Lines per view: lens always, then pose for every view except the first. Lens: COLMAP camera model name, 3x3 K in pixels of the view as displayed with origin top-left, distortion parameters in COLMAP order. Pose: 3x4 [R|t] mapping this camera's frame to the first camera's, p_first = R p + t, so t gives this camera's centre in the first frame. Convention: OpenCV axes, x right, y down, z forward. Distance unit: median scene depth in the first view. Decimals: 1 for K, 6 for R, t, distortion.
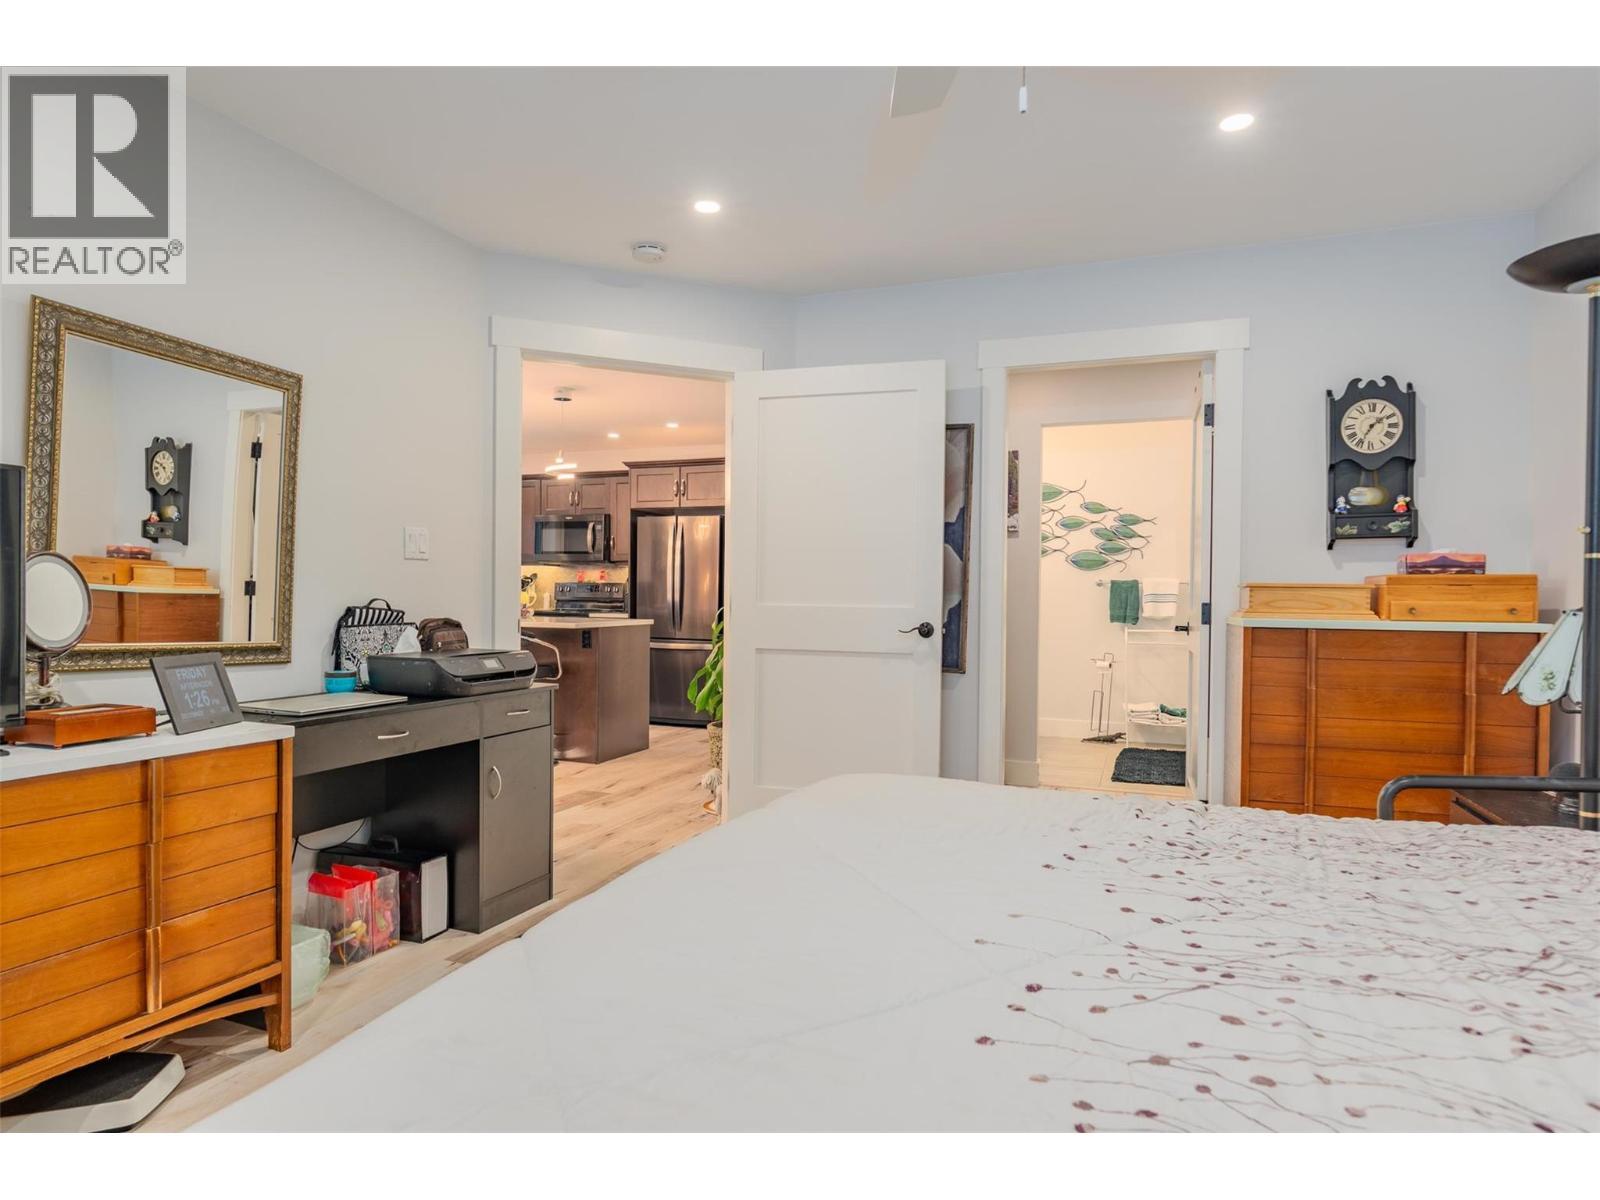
lens RADIAL K [[911.2, 0, 792.3], [0, 911.2, 607.8], [0, 0, 1]] dist [-0.003745, 0.000237]
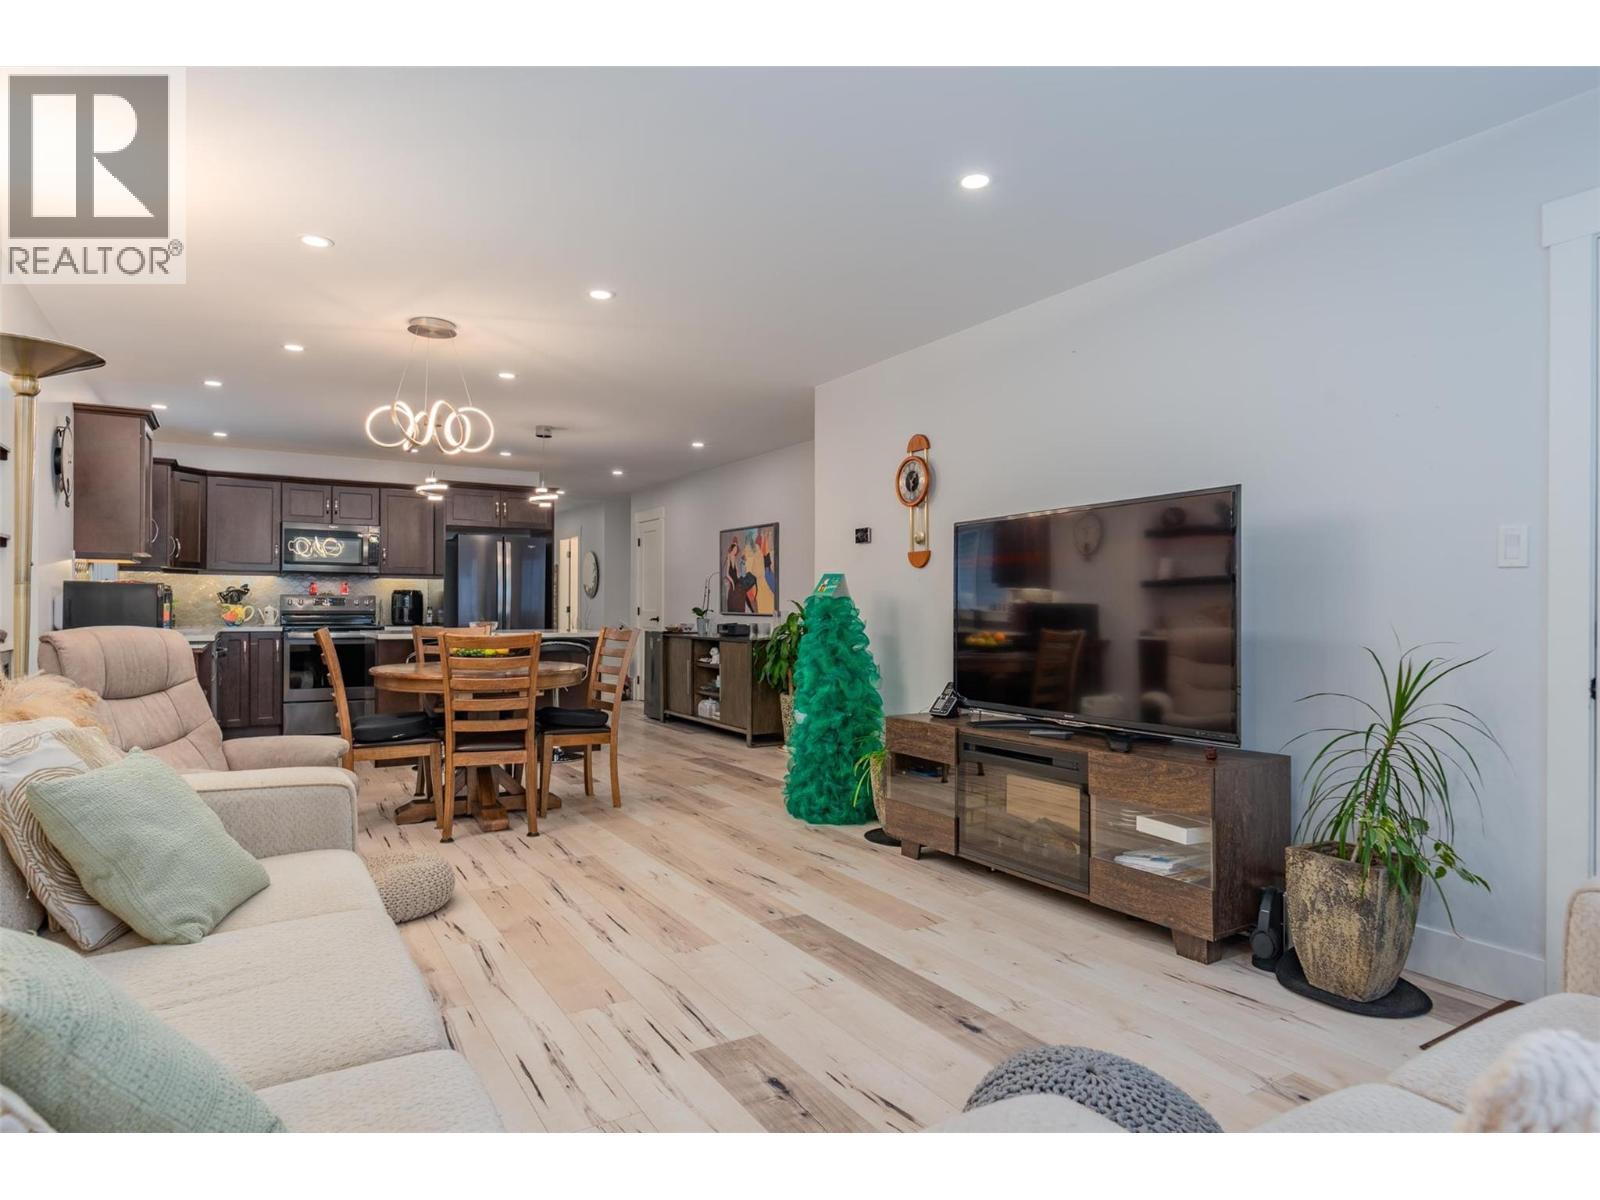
lens RADIAL K [[911.2, 0, 792.3], [0, 911.2, 607.8], [0, 0, 1]] dist [-0.003745, 0.000237]
pose [[0.612073, -0.007518, 0.790765, -0.703874], [0.012270, 0.999925, 0.000010, -0.009237], [-0.790706, 0.009697, 0.612120, 0.050625]]
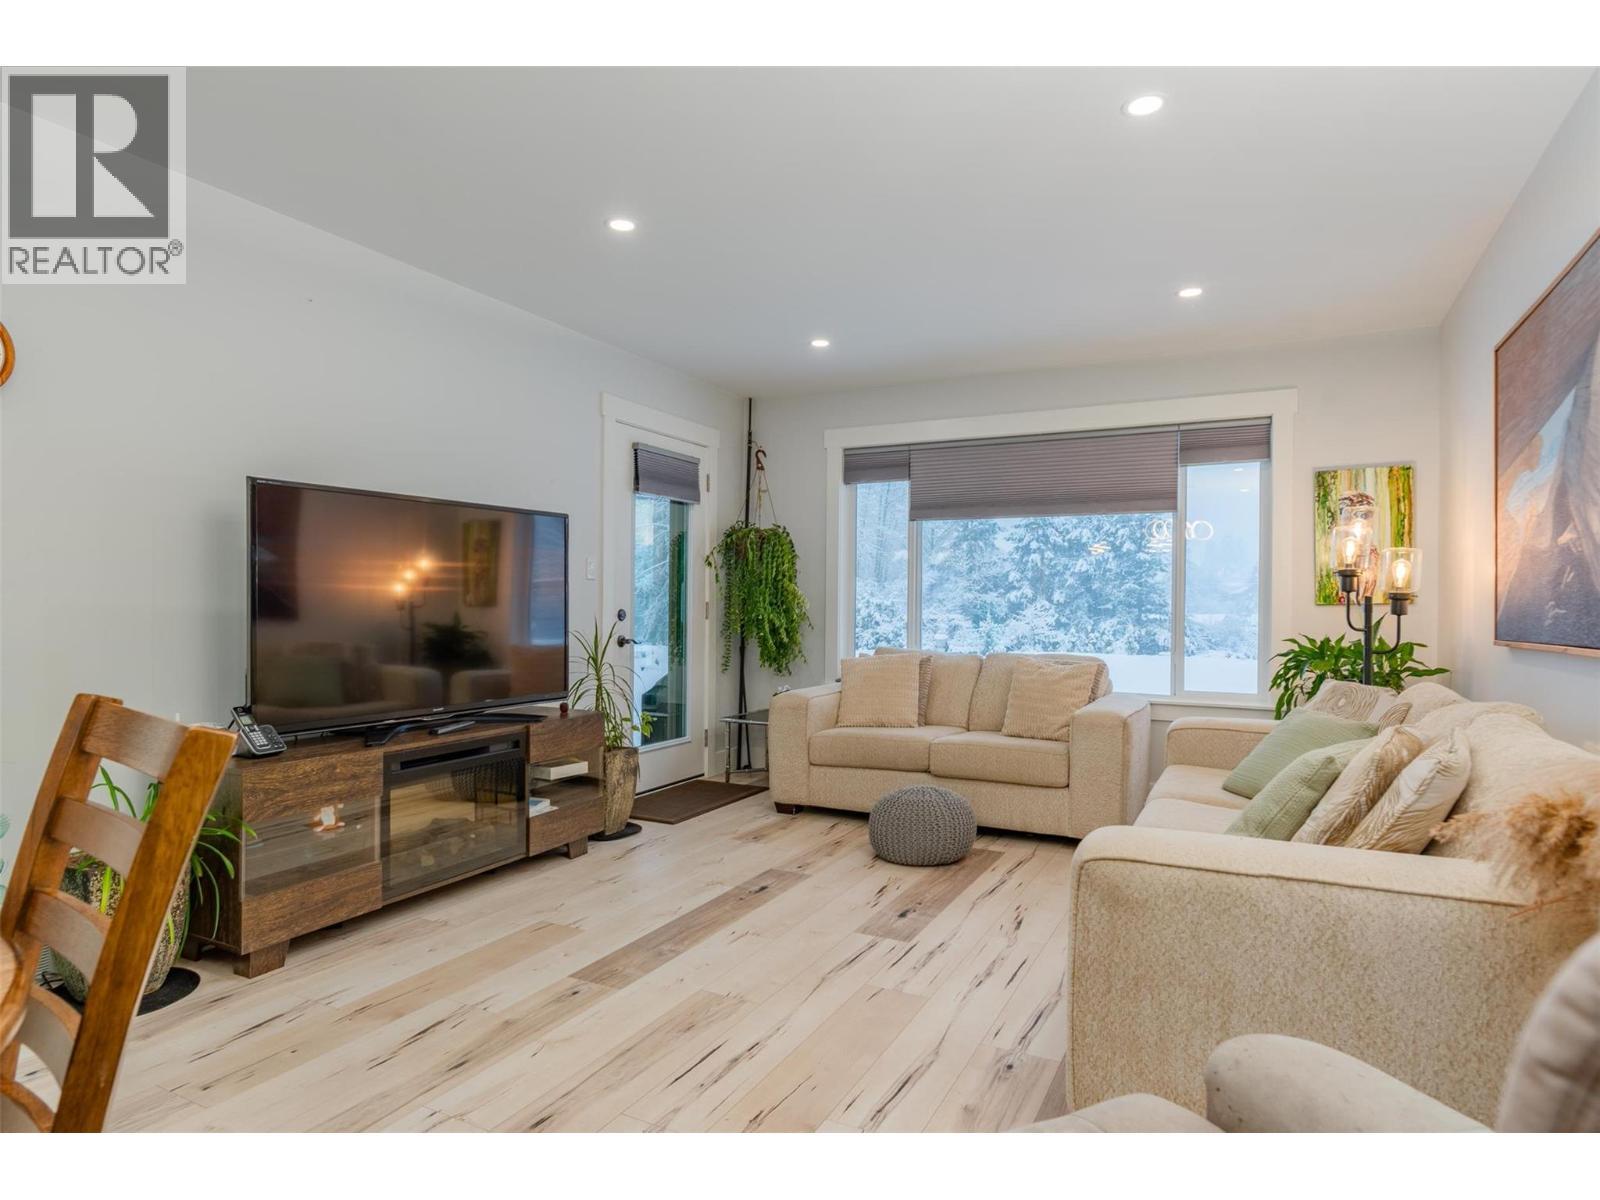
lens RADIAL K [[911.2, 0, 792.3], [0, 911.2, 607.8], [0, 0, 1]] dist [-0.003745, 0.000237]
pose [[-0.993591, -0.020024, 0.111245, -0.503995], [-0.018222, 0.999686, 0.017191, -0.014149], [-0.111555, 0.015054, -0.993644, 0.593130]]
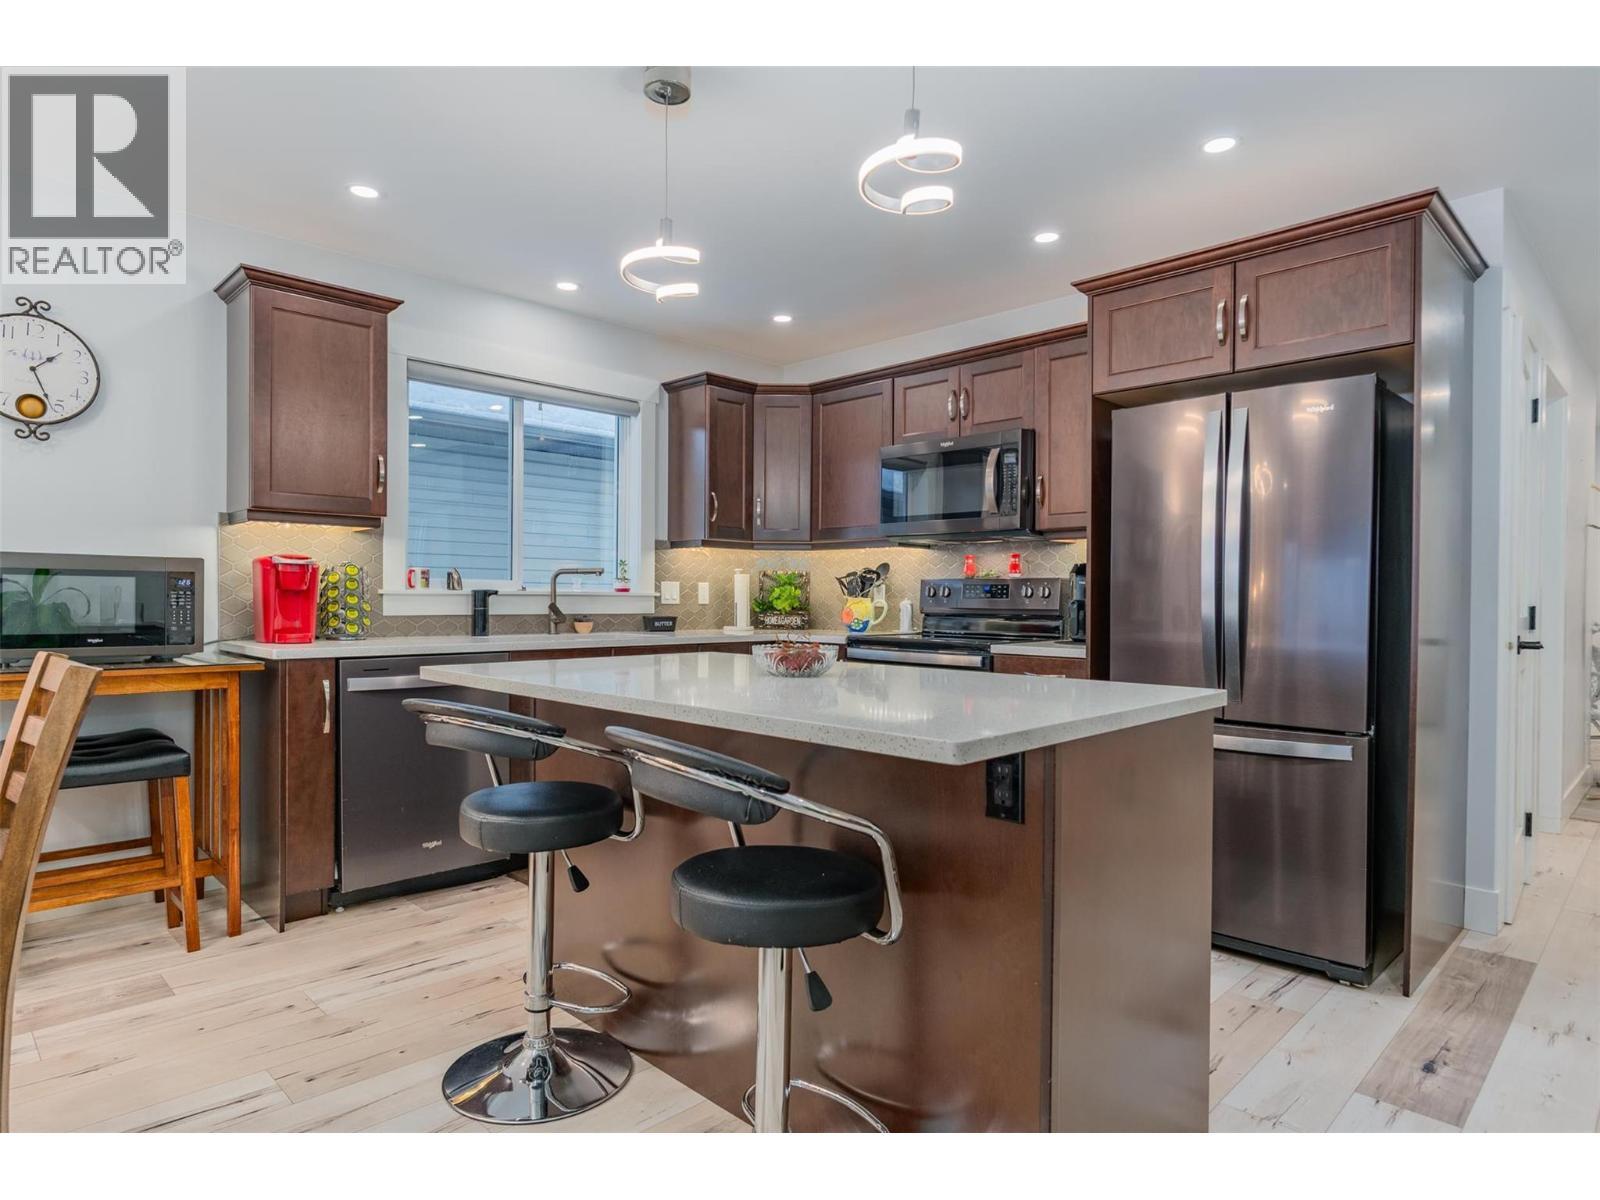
lens RADIAL K [[911.2, 0, 792.3], [0, 911.2, 607.8], [0, 0, 1]] dist [-0.003745, 0.000237]
pose [[0.913931, -0.000828, -0.405869, -0.125081], [-0.002194, 0.999973, -0.006980, -0.008586], [0.405864, 0.007270, 0.913905, 0.529933]]
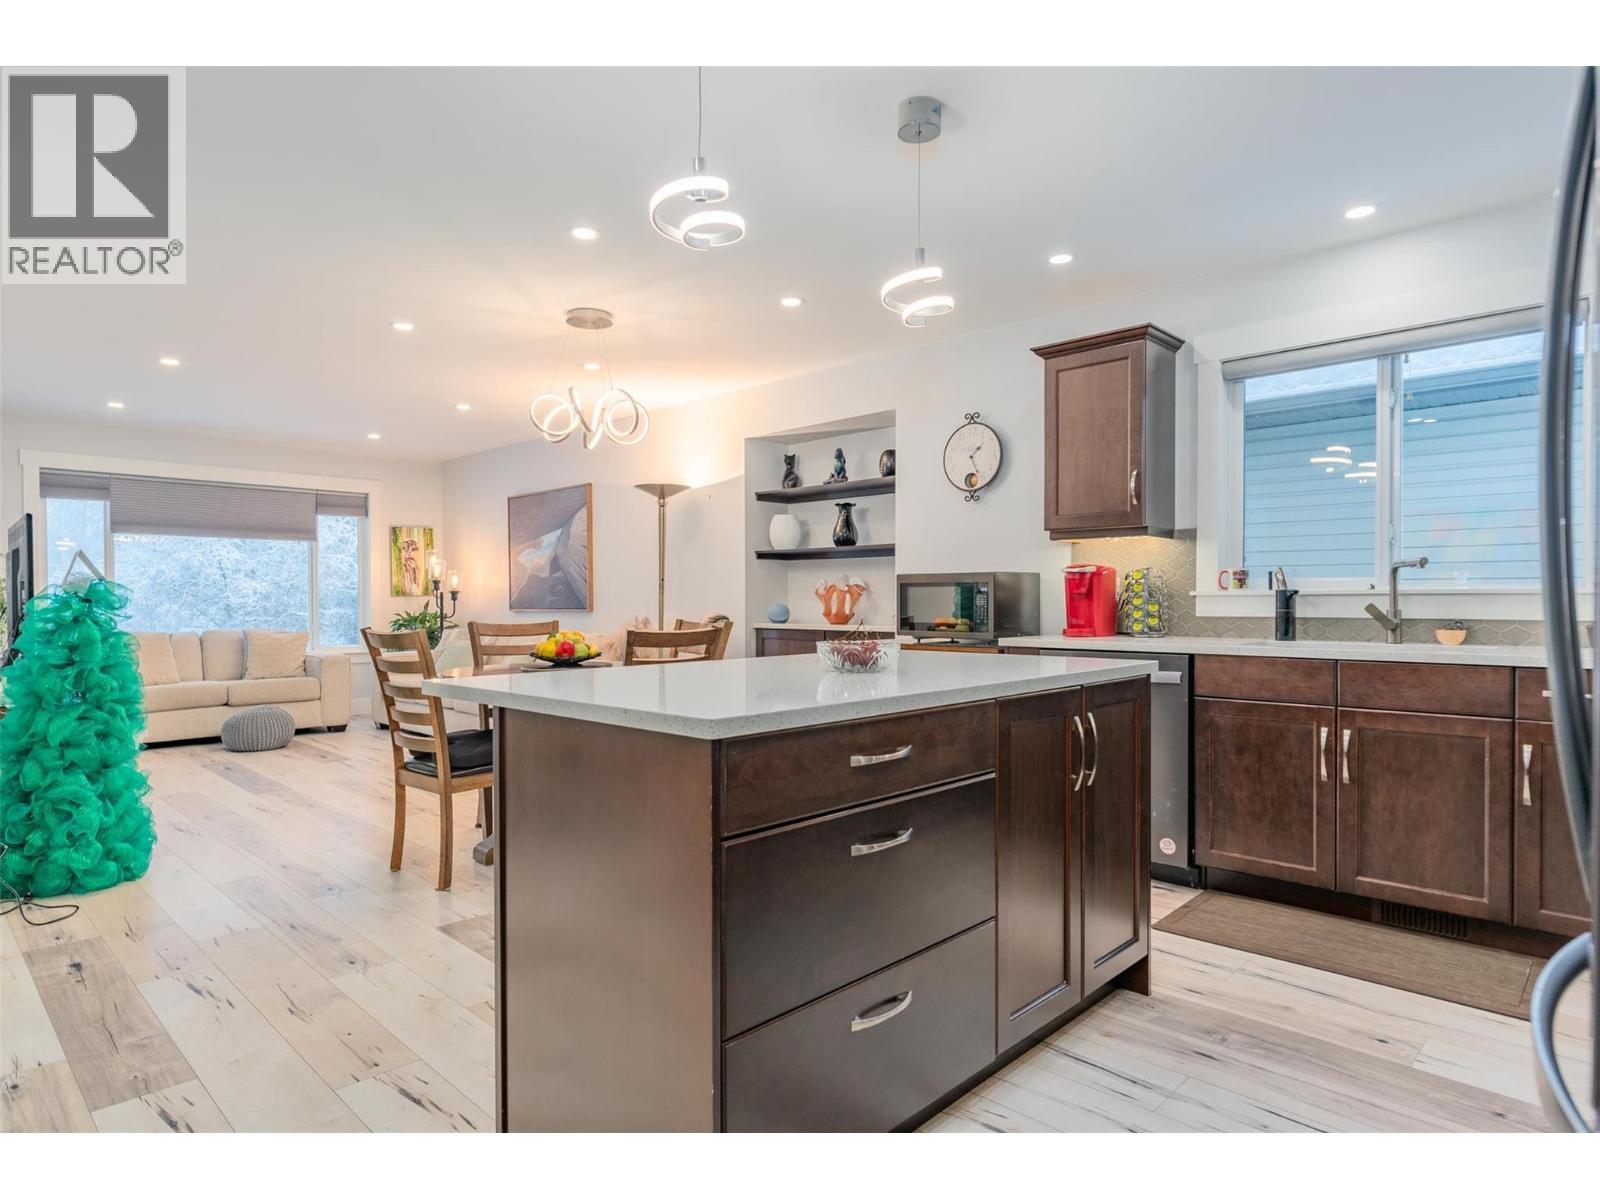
lens RADIAL K [[911.2, 0, 792.3], [0, 911.2, 607.8], [0, 0, 1]] dist [-0.003745, 0.000237]
pose [[-0.396235, -0.001205, -0.918149, 0.022939], [-0.014822, 0.999877, 0.005085, -0.011031], [0.918030, 0.015624, -0.396204, 0.854051]]
